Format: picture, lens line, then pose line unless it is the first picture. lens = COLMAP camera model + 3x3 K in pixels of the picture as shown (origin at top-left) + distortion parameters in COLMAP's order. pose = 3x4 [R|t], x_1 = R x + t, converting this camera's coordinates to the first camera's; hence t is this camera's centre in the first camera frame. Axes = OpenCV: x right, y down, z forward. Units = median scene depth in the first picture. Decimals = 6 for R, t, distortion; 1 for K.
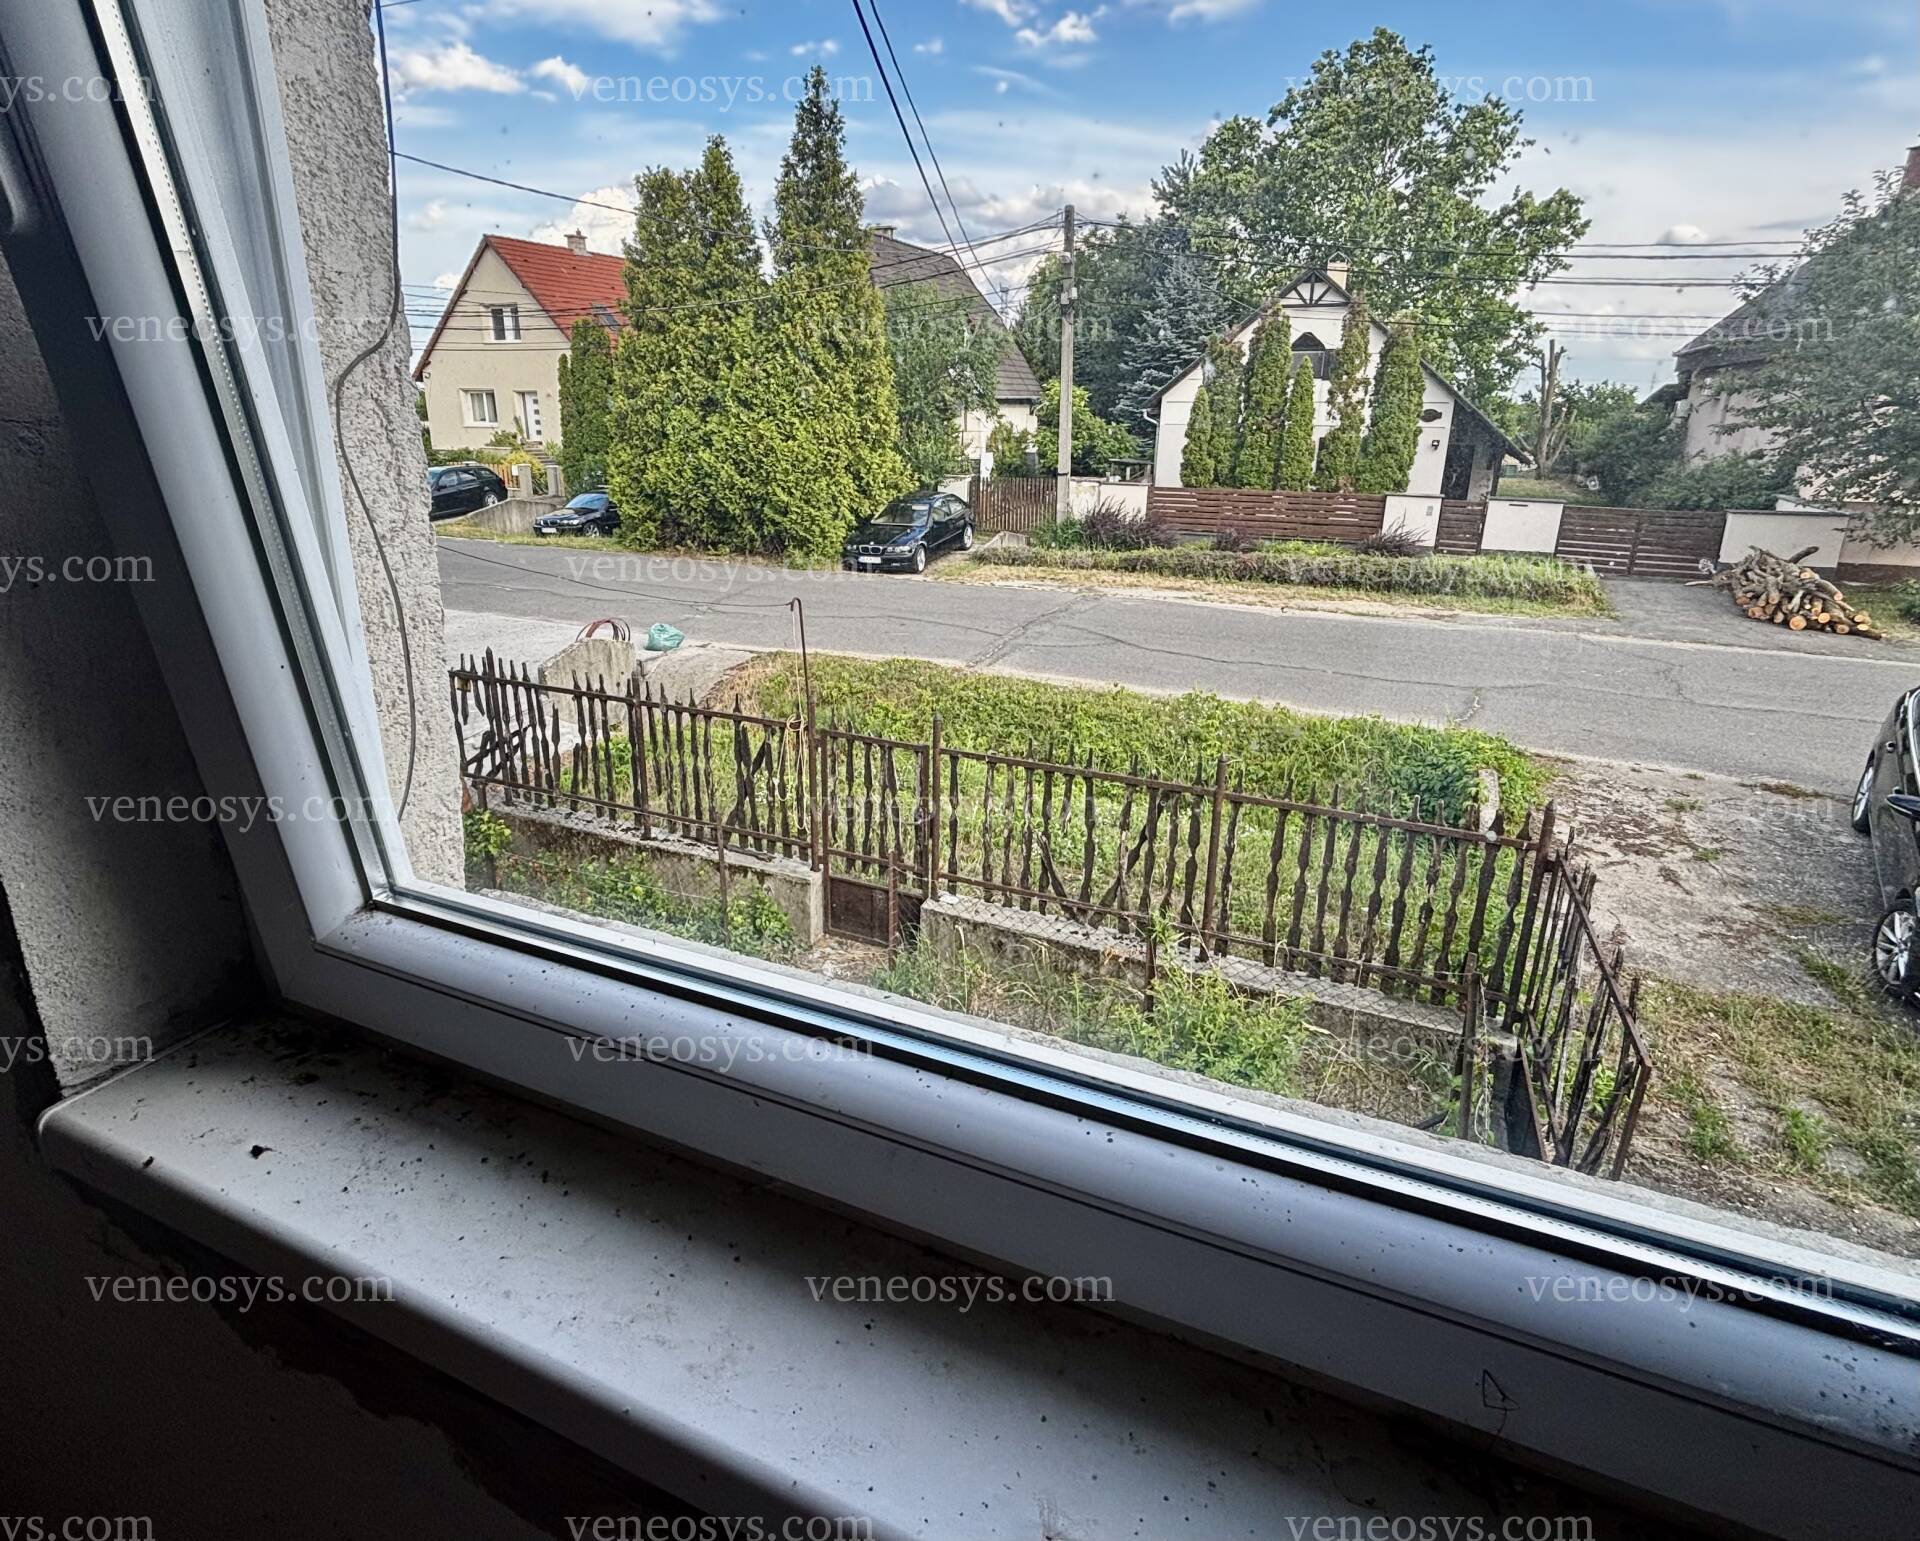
lens RADIAL K [[1010.2, 0, 960.0], [0, 1010.2, 770.5], [0, 0, 1]] dist [-0.032669, -0.000143]
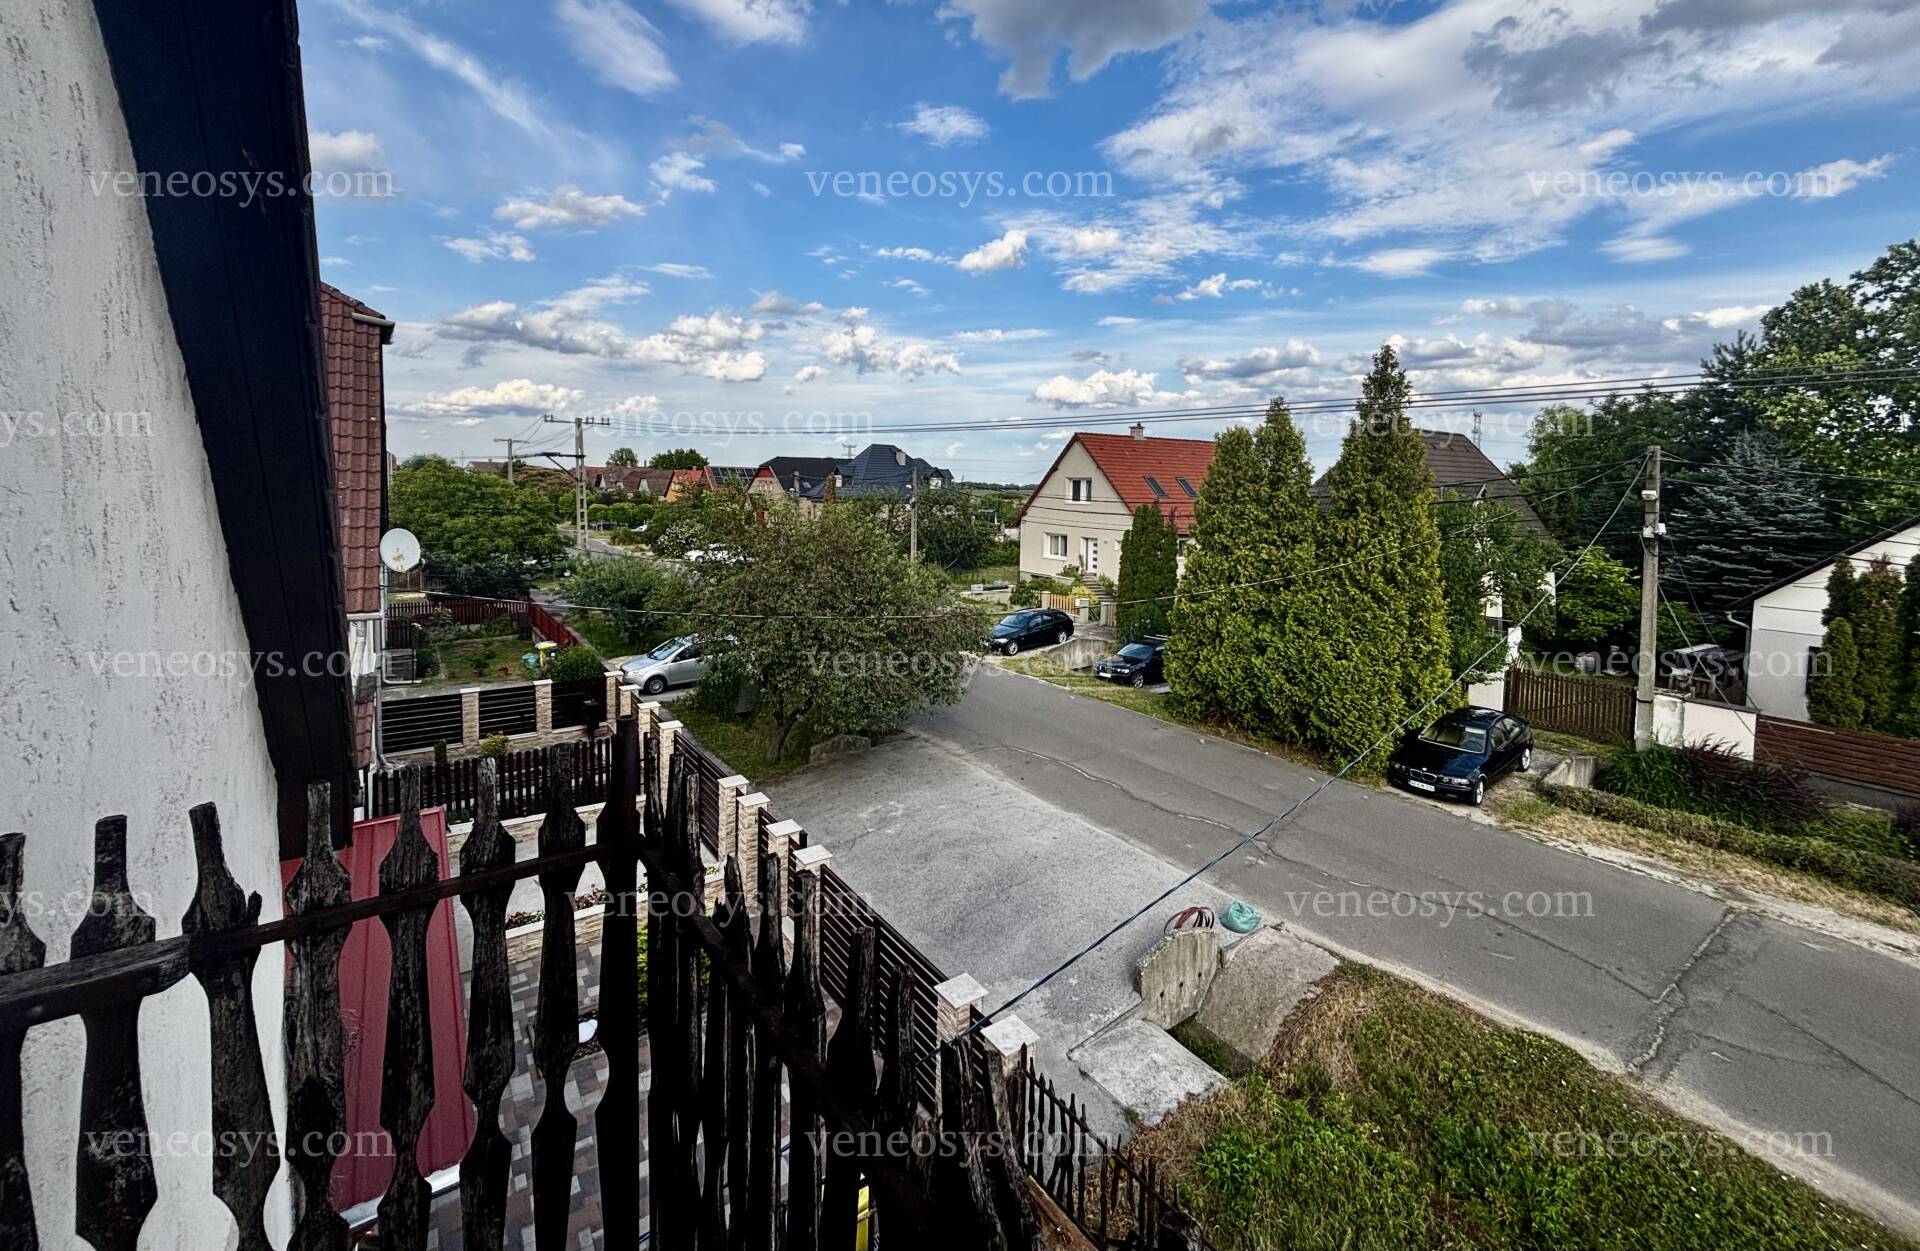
lens RADIAL K [[779.6, 0, 956.8], [0, 779.6, 550.4], [0, 0, 1]] dist [-0.020267, 0.000201]
pose [[0.864237, 0.031255, -0.502113, -0.101487], [-0.162716, 0.961788, -0.220197, -0.173025], [0.476044, 0.272004, 0.836299, 0.060822]]
